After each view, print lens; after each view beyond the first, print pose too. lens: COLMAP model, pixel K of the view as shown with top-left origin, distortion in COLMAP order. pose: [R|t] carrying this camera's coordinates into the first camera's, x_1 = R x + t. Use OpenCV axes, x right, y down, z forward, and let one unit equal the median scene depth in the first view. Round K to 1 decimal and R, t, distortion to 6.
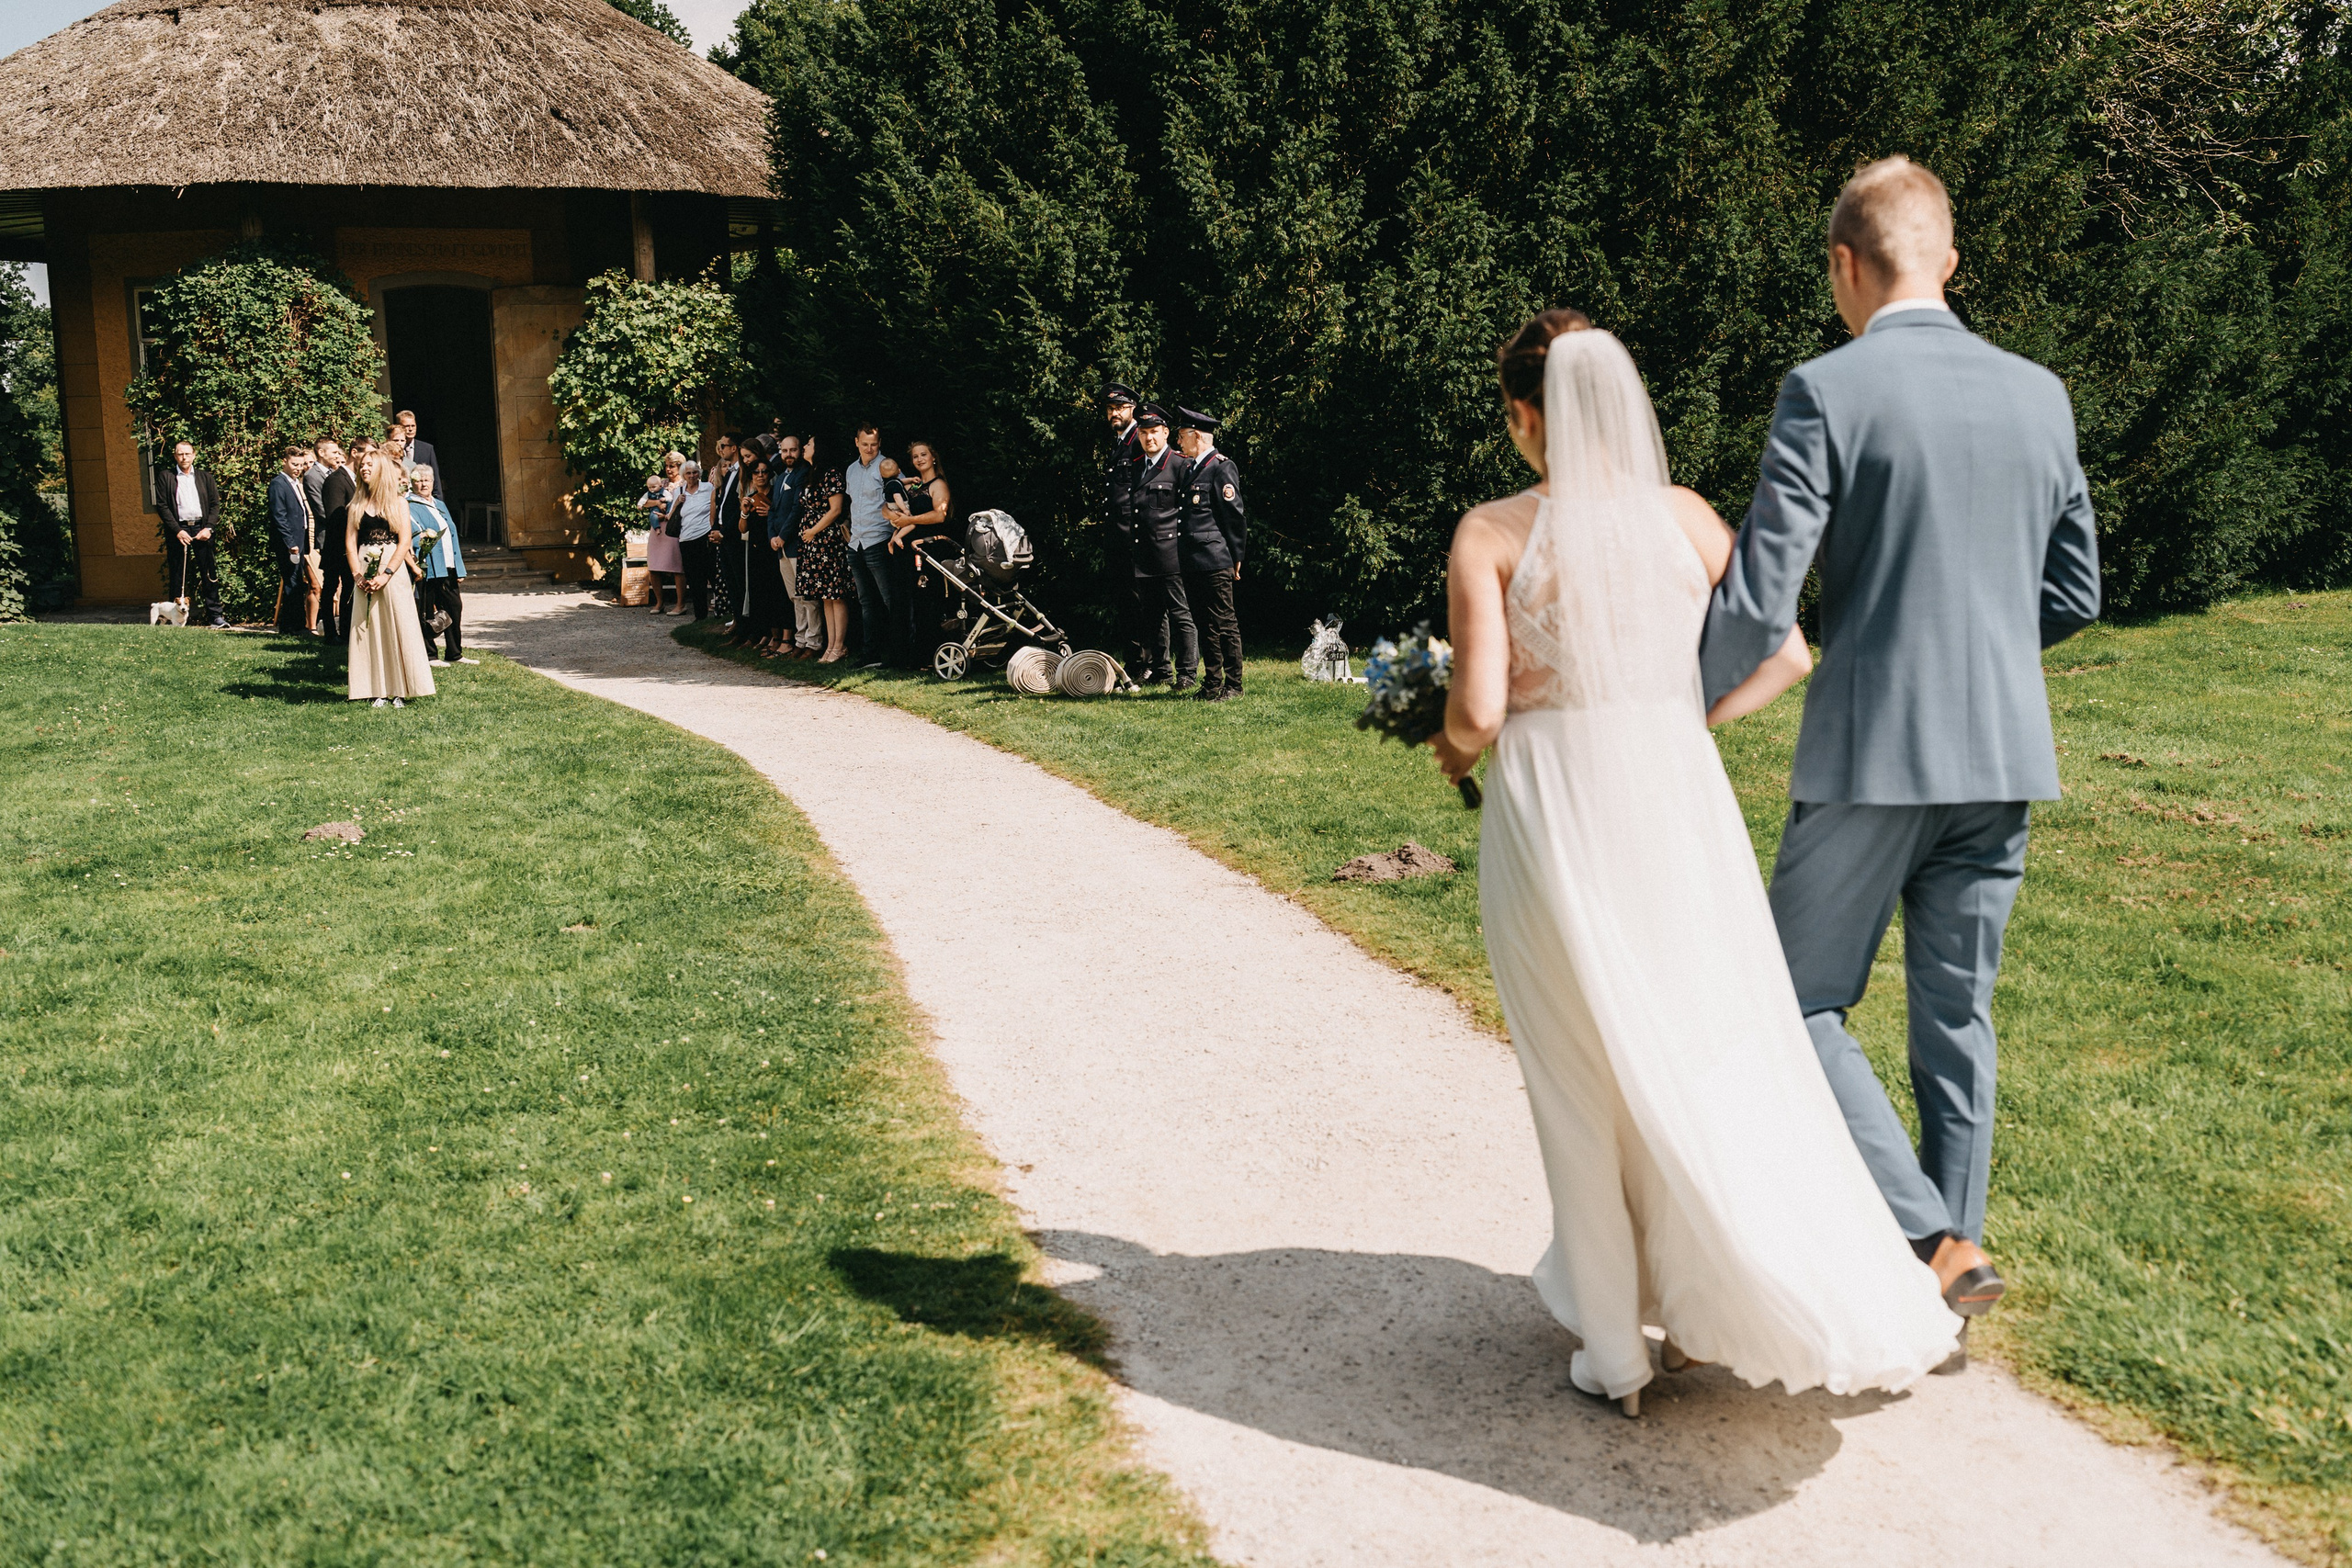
lens RADIAL K [[2551.1, 0, 1228.7], [0, 2551.1, 784.8], [0, 0, 1]] dist [0.013292, -0.043035]
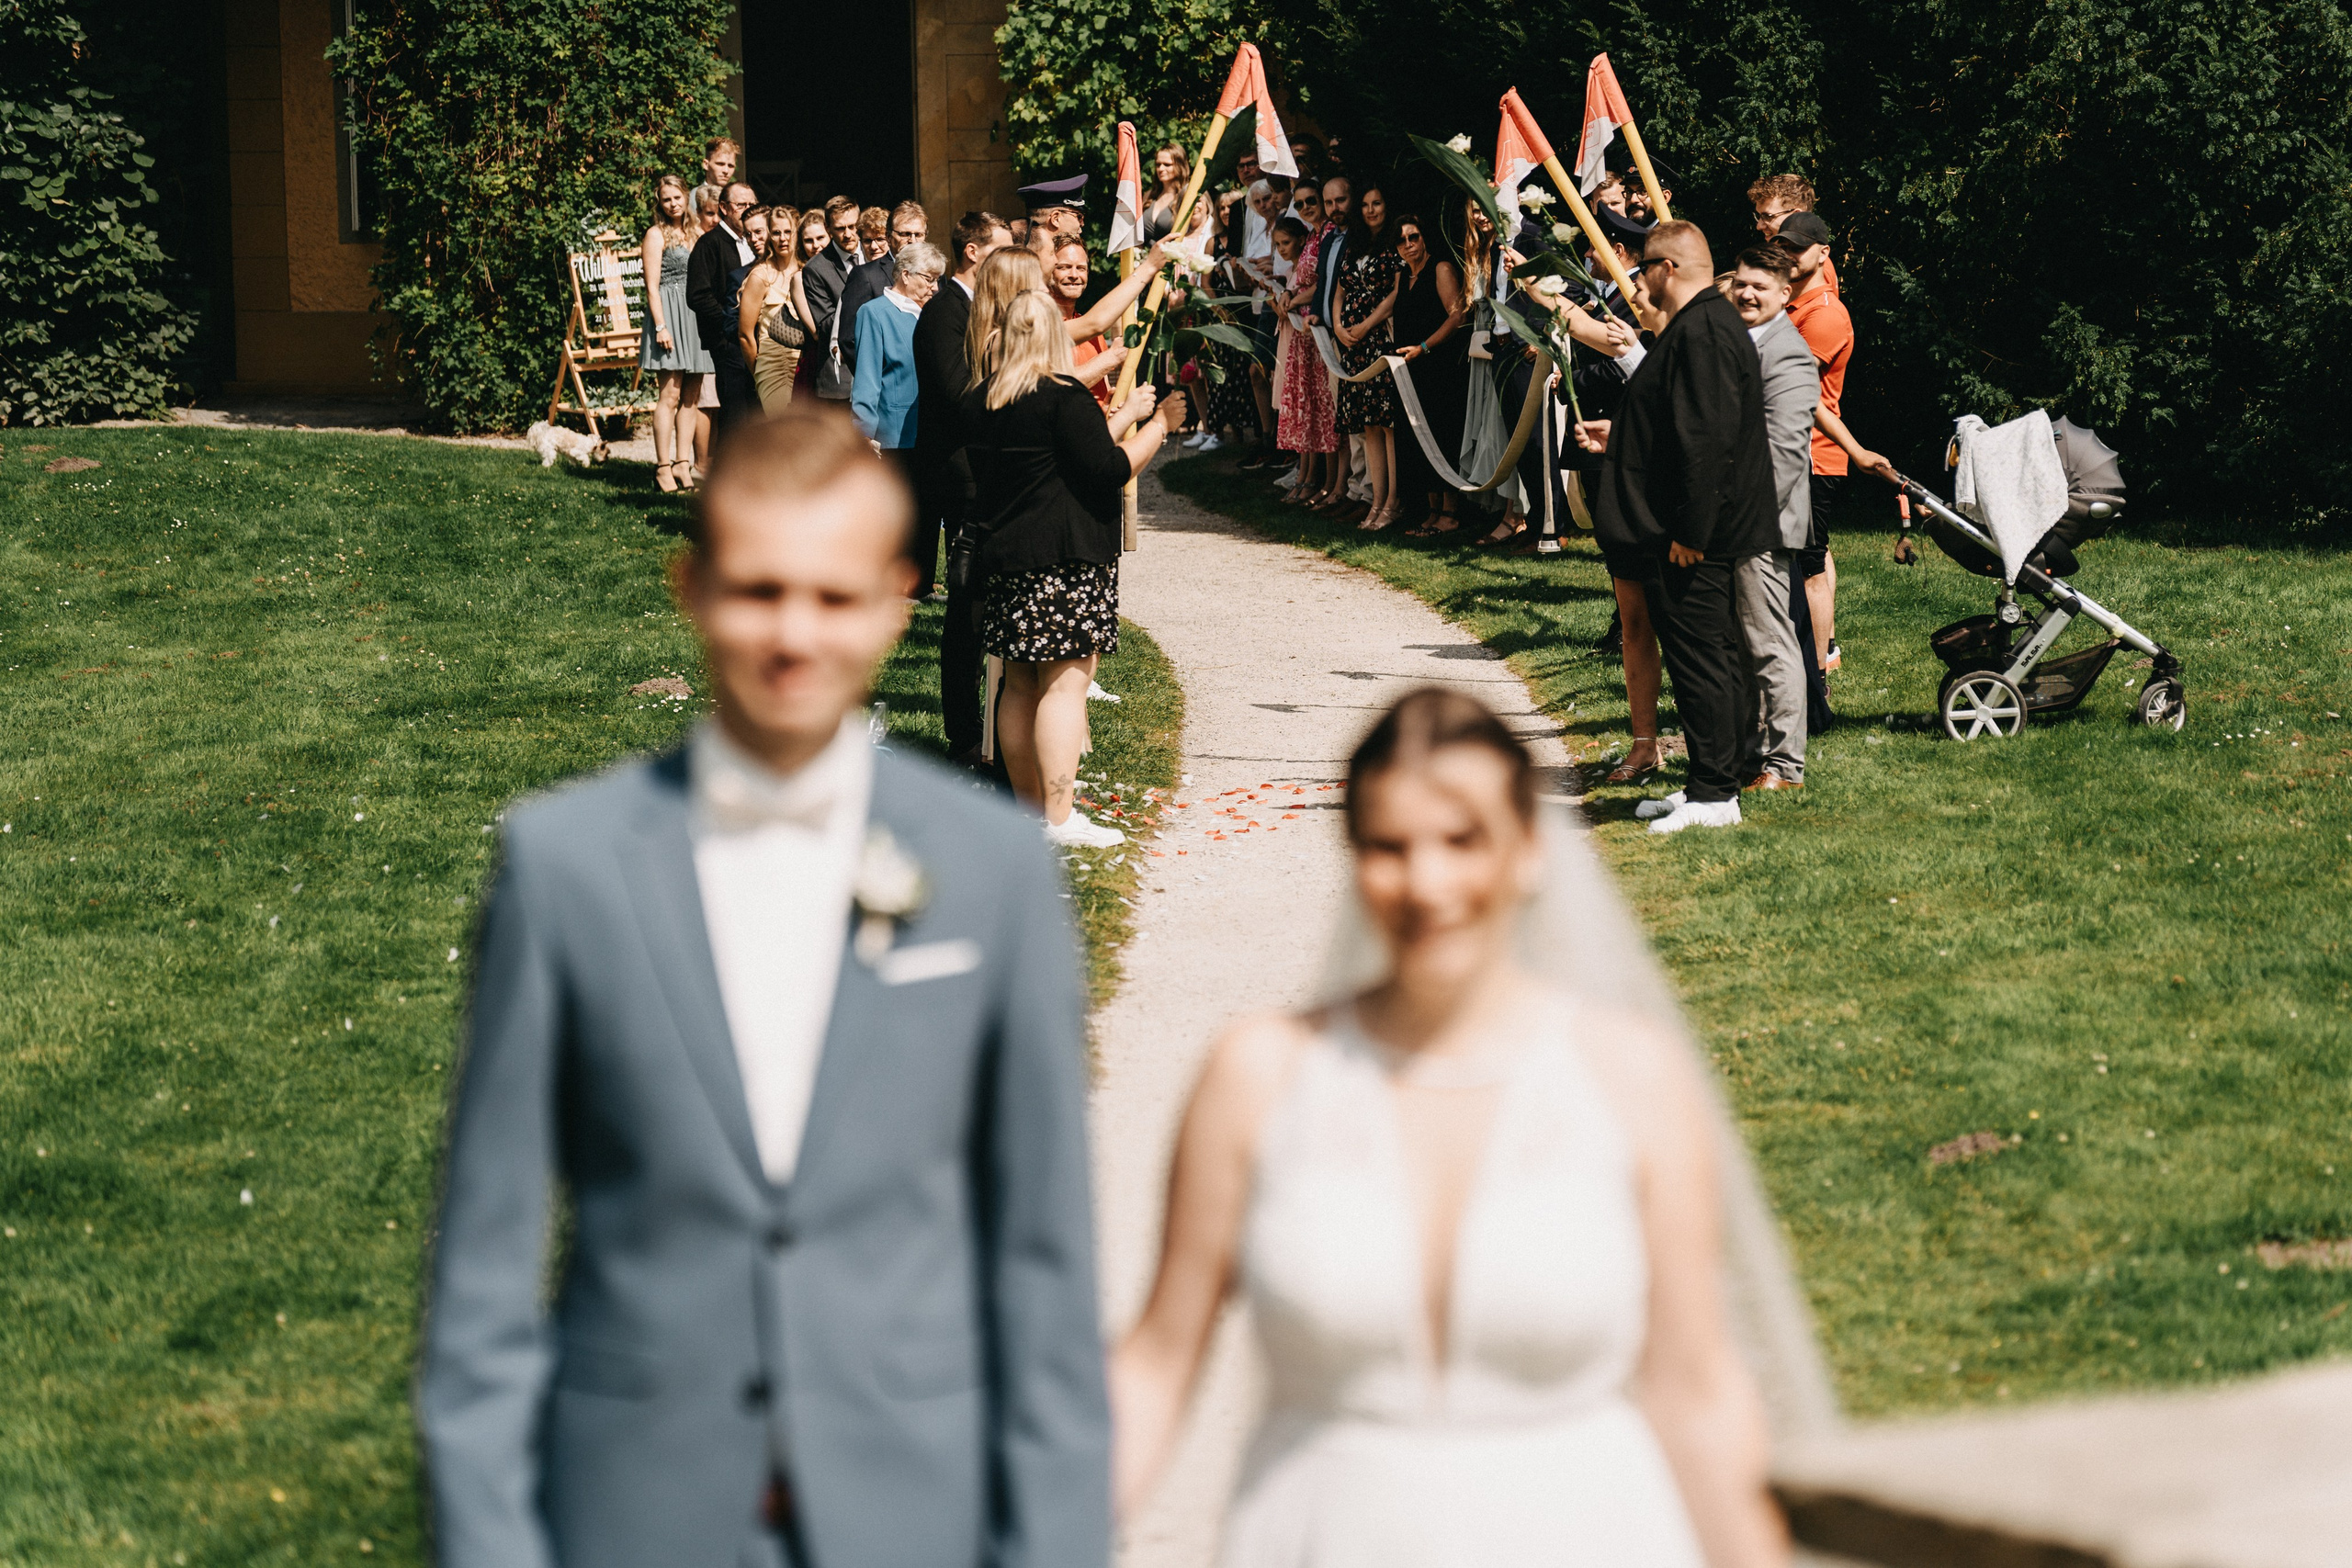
lens RADIAL K [[6785.9, 0, 1176.0], [0, 6785.9, 784.0], [0, 0, 1]] dist [-0.036347, 0.540889]
pose [[0.968936, 0.042573, -0.243619, 0.176723], [-0.045992, 0.998907, -0.008359, 0.027742], [0.242997, 0.019304, 0.969835, -0.549972]]
